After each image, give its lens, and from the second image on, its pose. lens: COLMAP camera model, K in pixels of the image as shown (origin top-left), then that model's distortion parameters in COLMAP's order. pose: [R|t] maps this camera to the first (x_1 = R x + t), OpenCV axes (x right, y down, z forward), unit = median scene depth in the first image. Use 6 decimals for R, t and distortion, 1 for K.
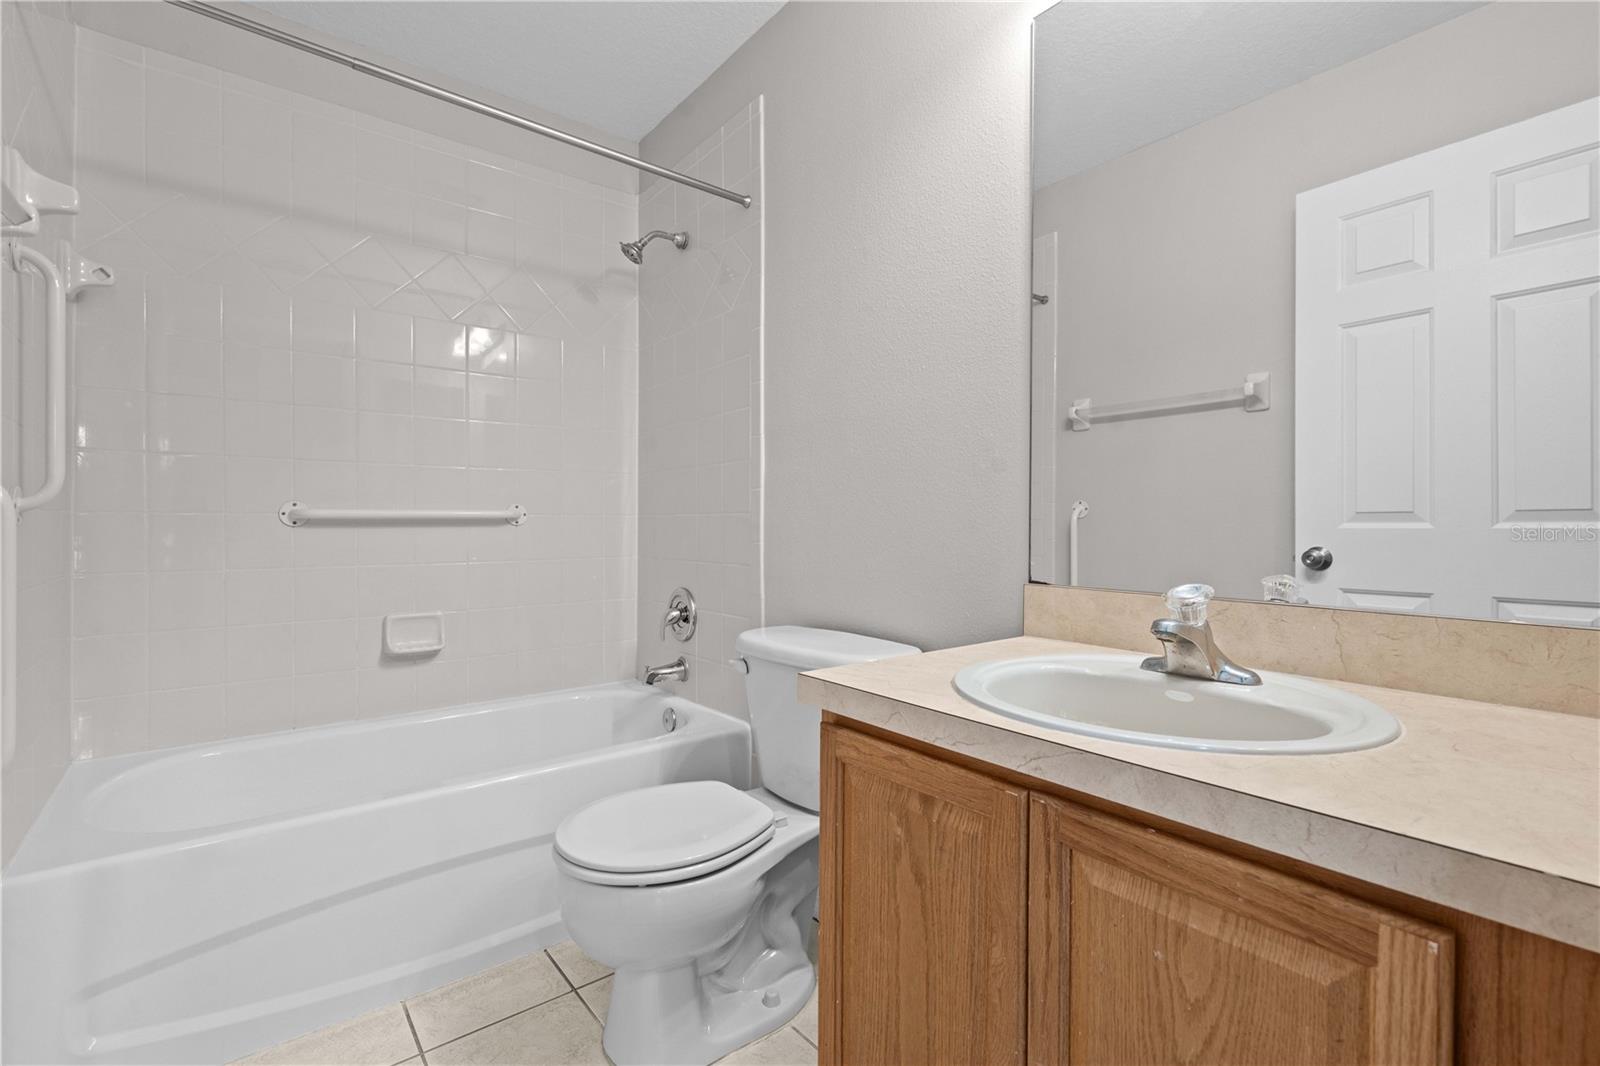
lens RADIAL K [[727.5, 0, 797.5], [0, 727.5, 532.3], [0, 0, 1]] dist [-0.004013, 0.002432]
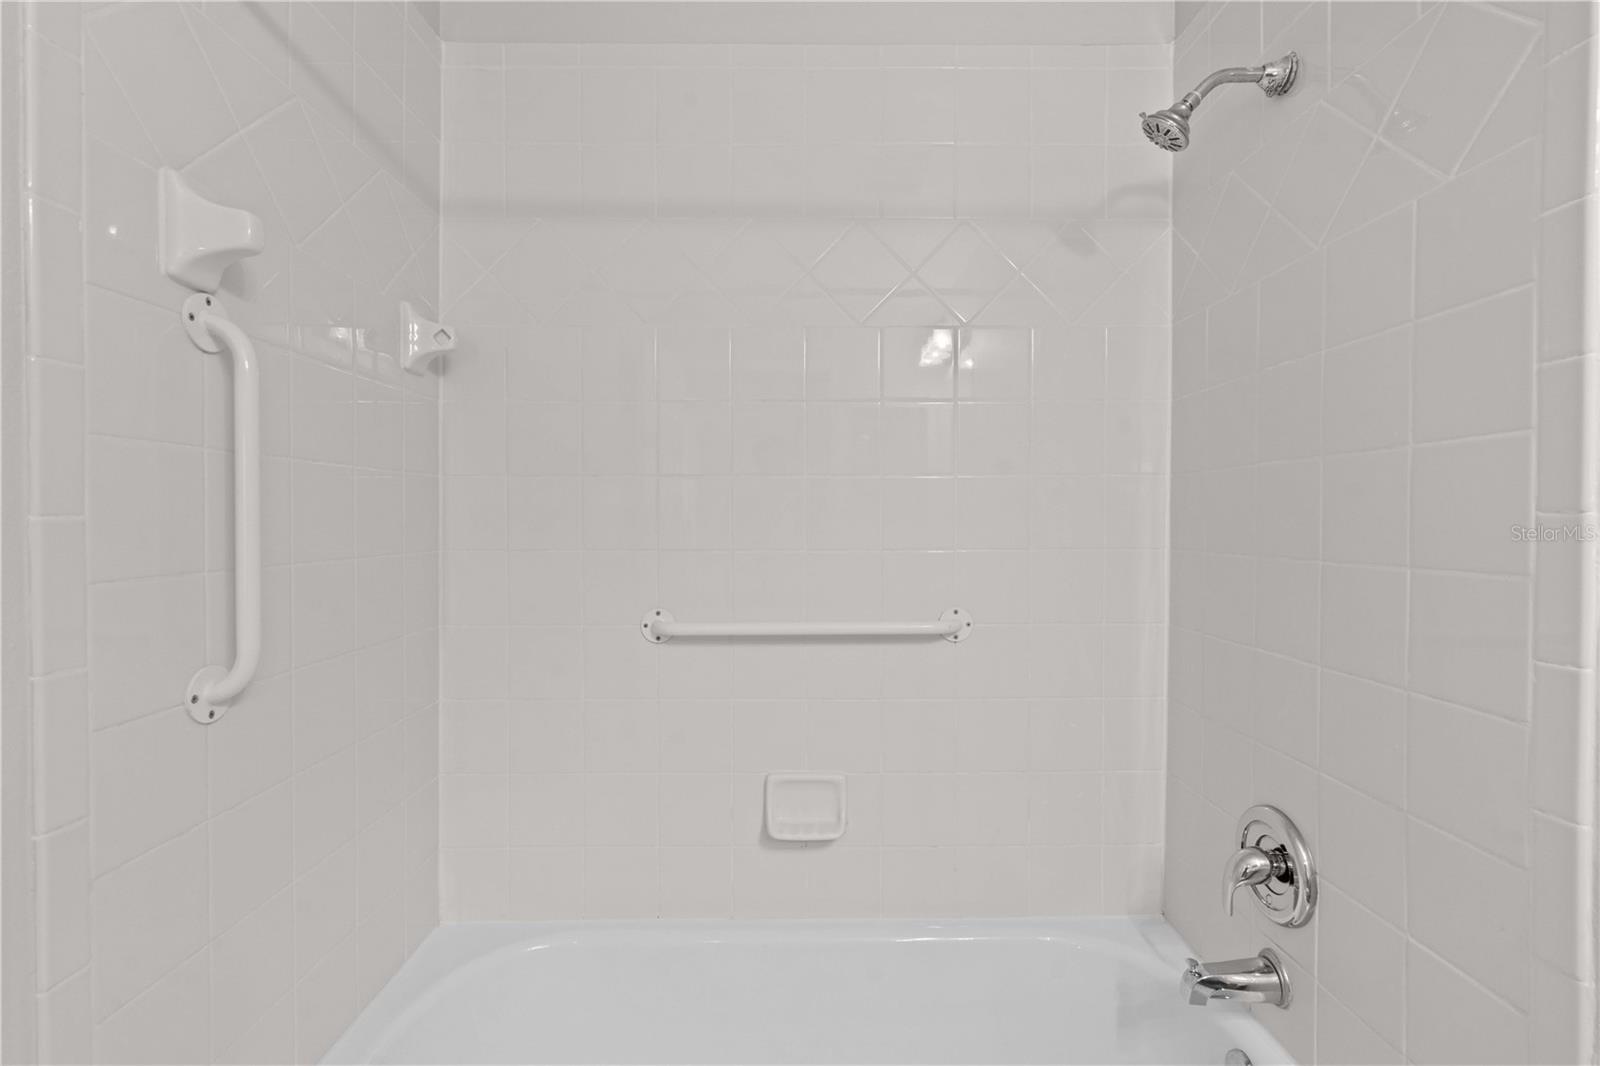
lens RADIAL K [[727.5, 0, 799.0], [0, 727.5, 525.9], [0, 0, 1]] dist [-0.004013, 0.002432]
pose [[0.790815, 0.005766, -0.612028, -0.116952], [-0.004768, 0.999983, 0.003261, -0.110559], [0.612036, 0.000339, 0.790830, 0.439794]]
